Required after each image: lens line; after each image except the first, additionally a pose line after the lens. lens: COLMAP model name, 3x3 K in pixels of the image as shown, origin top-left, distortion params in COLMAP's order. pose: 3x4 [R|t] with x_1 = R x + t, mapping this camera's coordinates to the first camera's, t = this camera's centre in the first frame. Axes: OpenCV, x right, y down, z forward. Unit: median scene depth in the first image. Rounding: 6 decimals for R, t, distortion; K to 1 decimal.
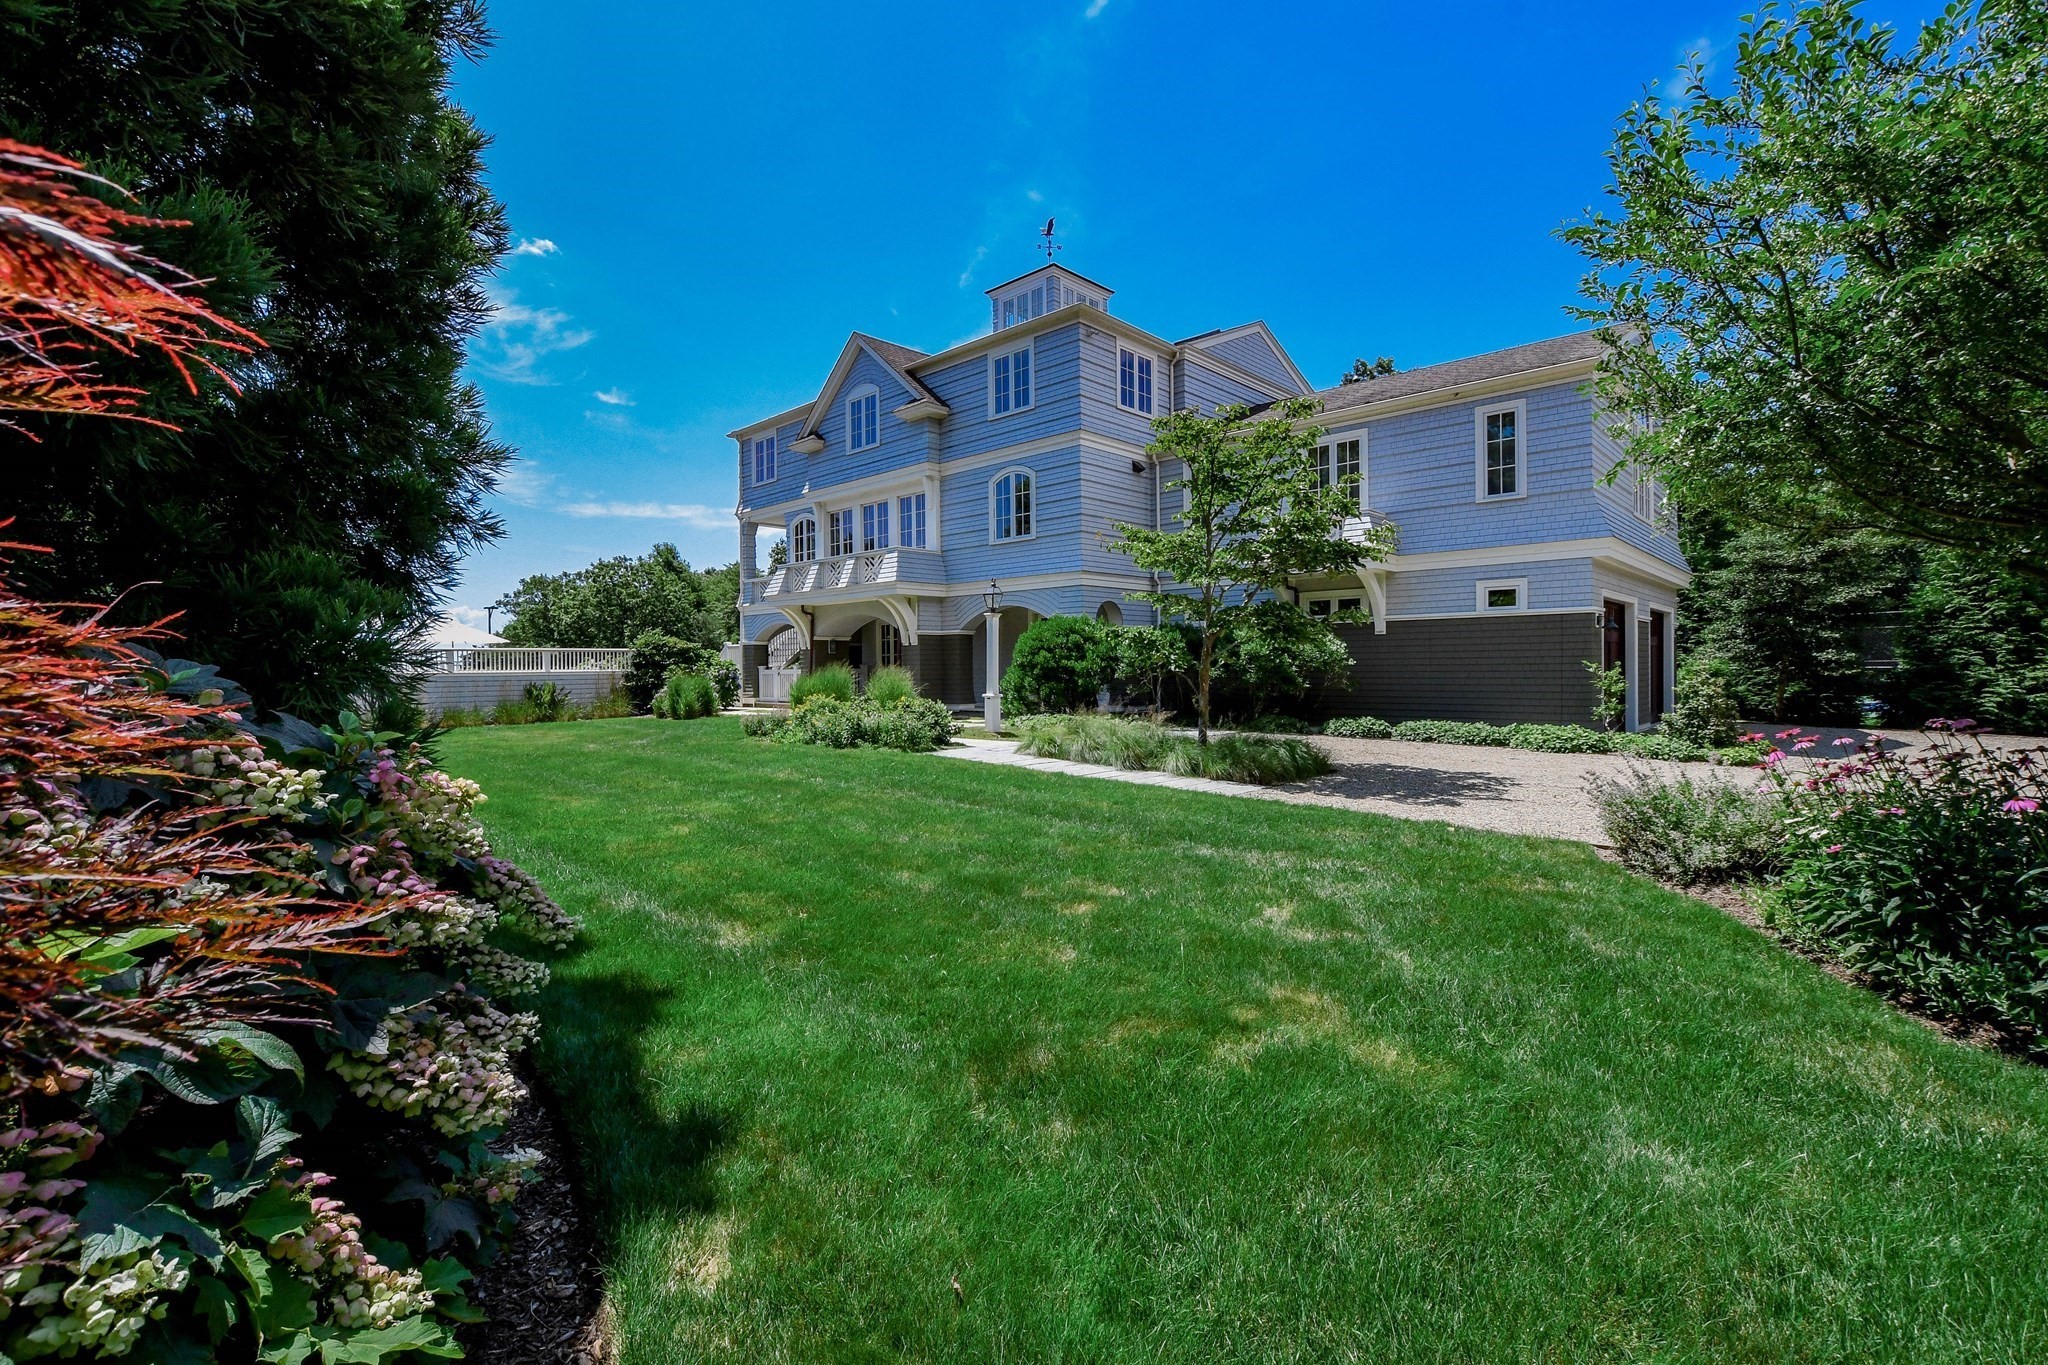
lens RADIAL K [[933.0, 0, 1045.8], [0, 933.0, 679.4], [0, 0, 1]] dist [-0.012014, -0.000243]
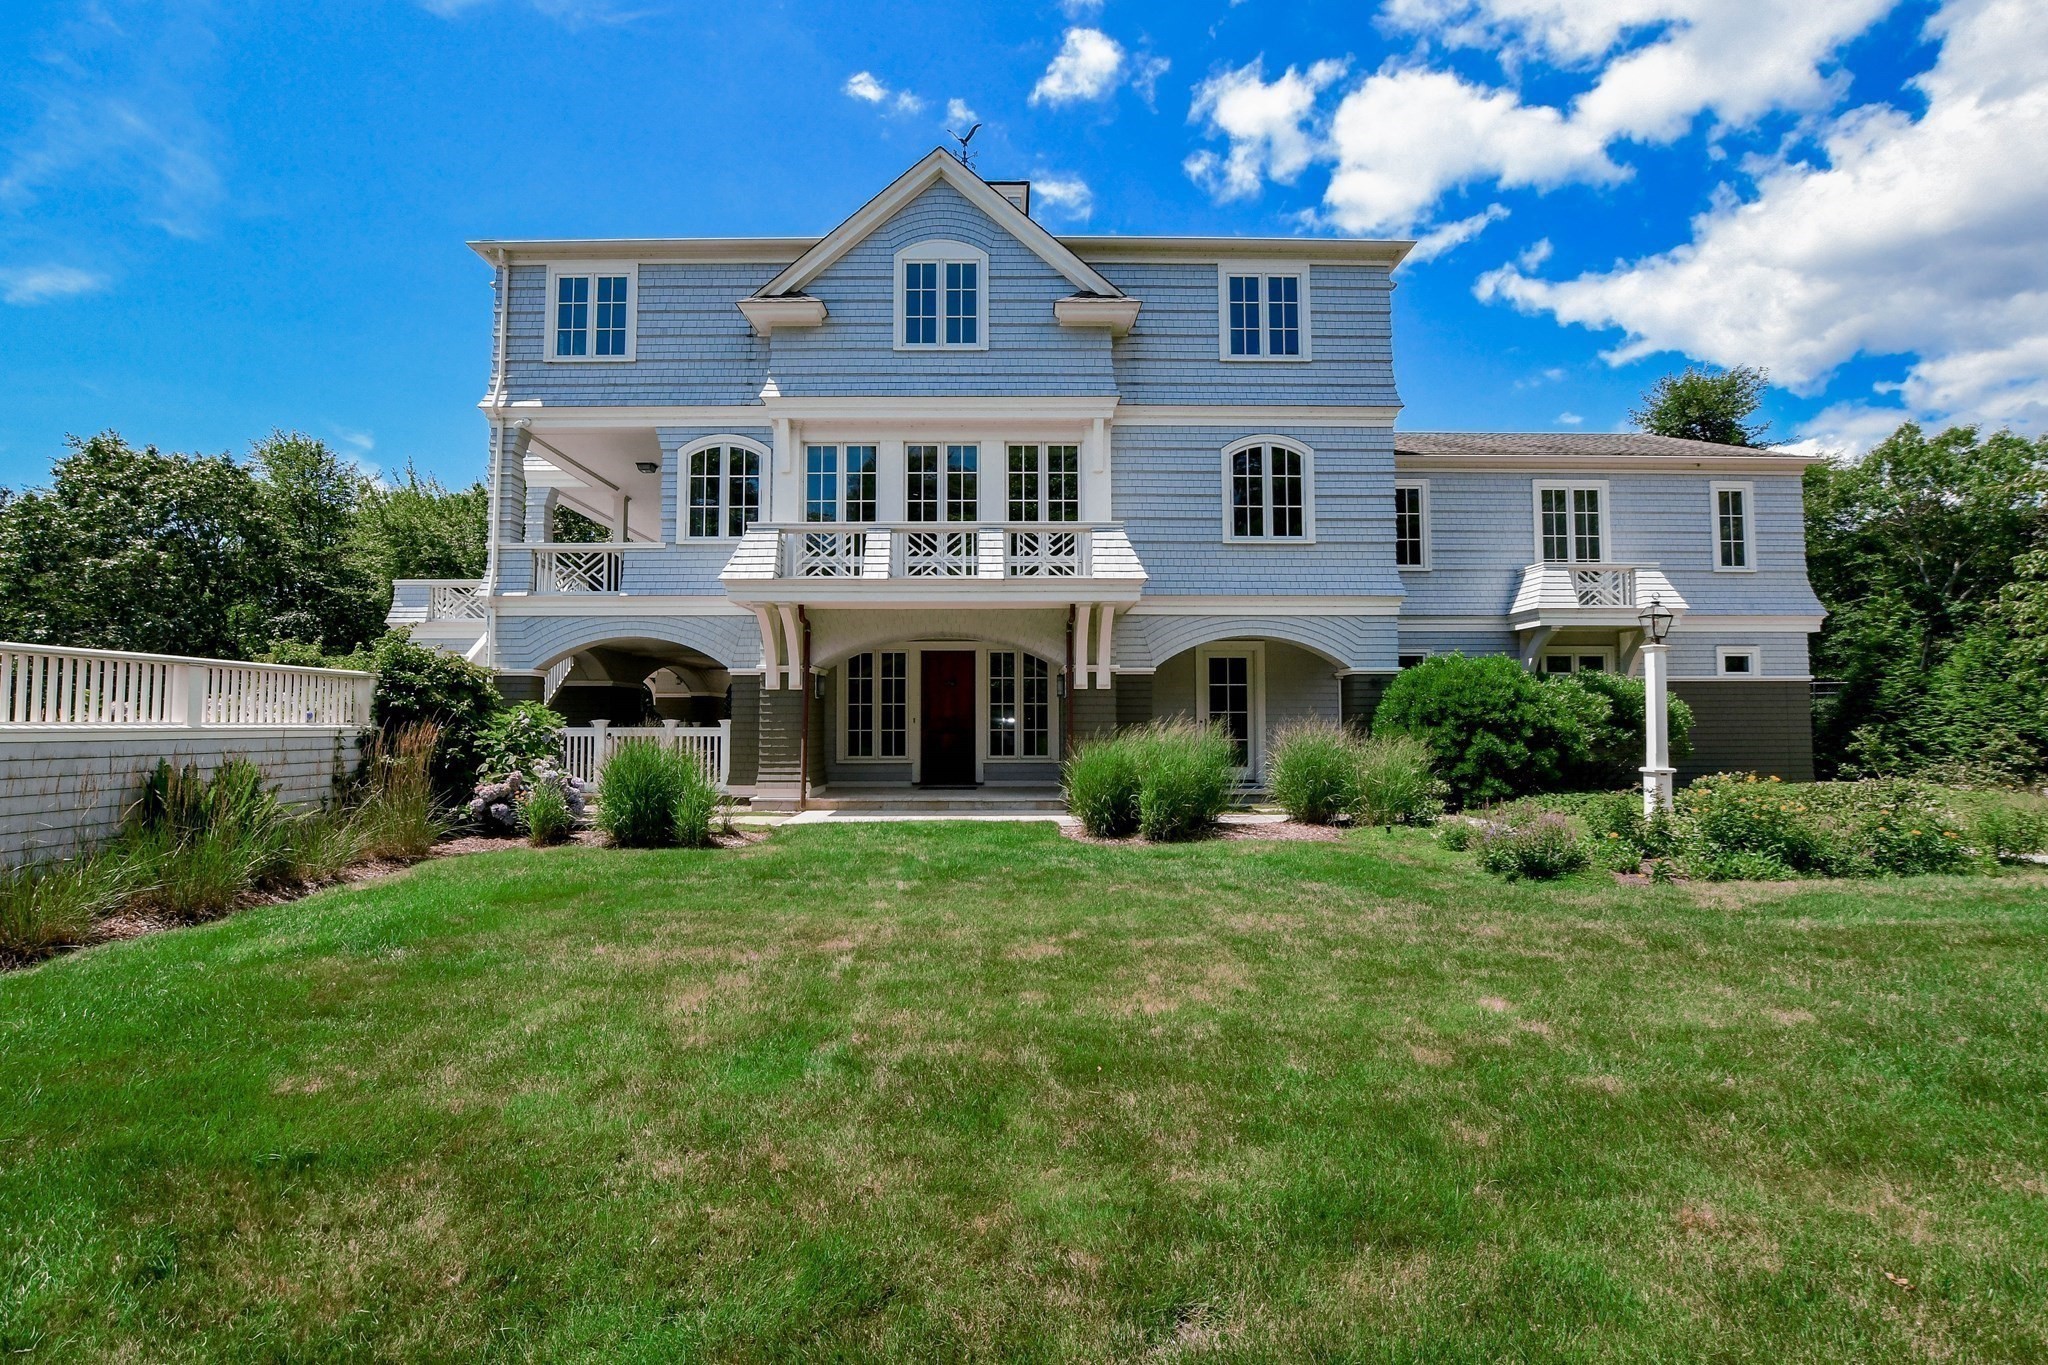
lens RADIAL K [[933.0, 0, 1022.2], [0, 933.0, 686.8], [0, 0, 1]] dist [-0.012014, -0.000243]
pose [[0.712144, 0.034629, 0.701179, -0.642348], [0.002798, 0.998635, -0.052162, -0.007156], [-0.702028, 0.039109, 0.711075, 0.643838]]
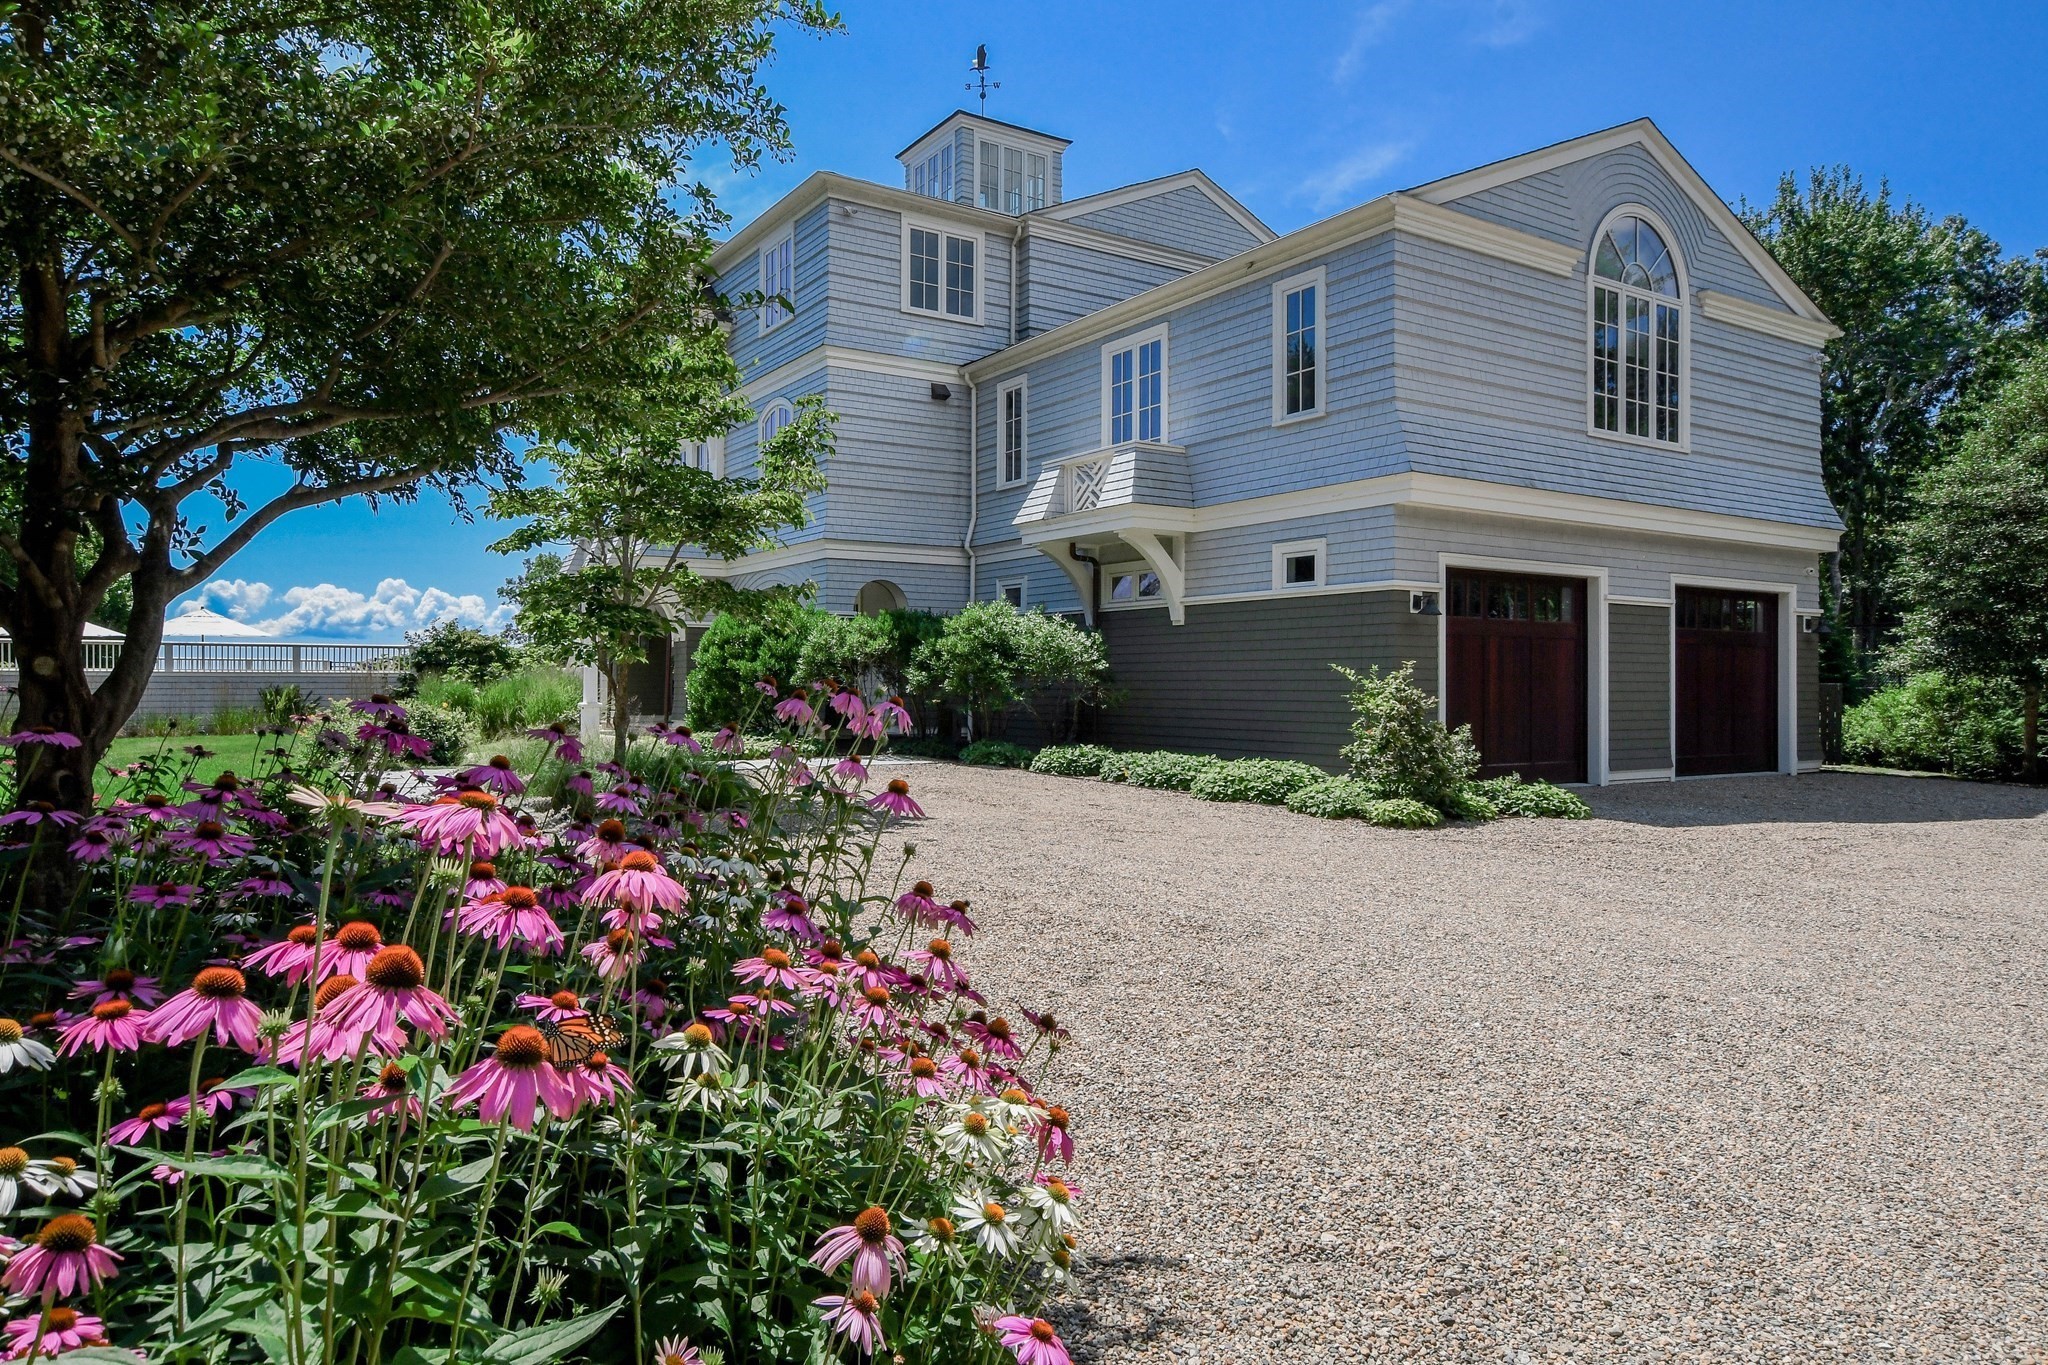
lens RADIAL K [[1352.1, 0, 1022.9], [0, 1352.1, 679.1], [0, 0, 1]] dist [-0.006747, -0.000294]
pose [[0.969529, 0.009629, -0.244787, 0.418235], [-0.013383, 0.999817, -0.013681, 0.004658], [0.244611, 0.016540, 0.969480, 0.018304]]
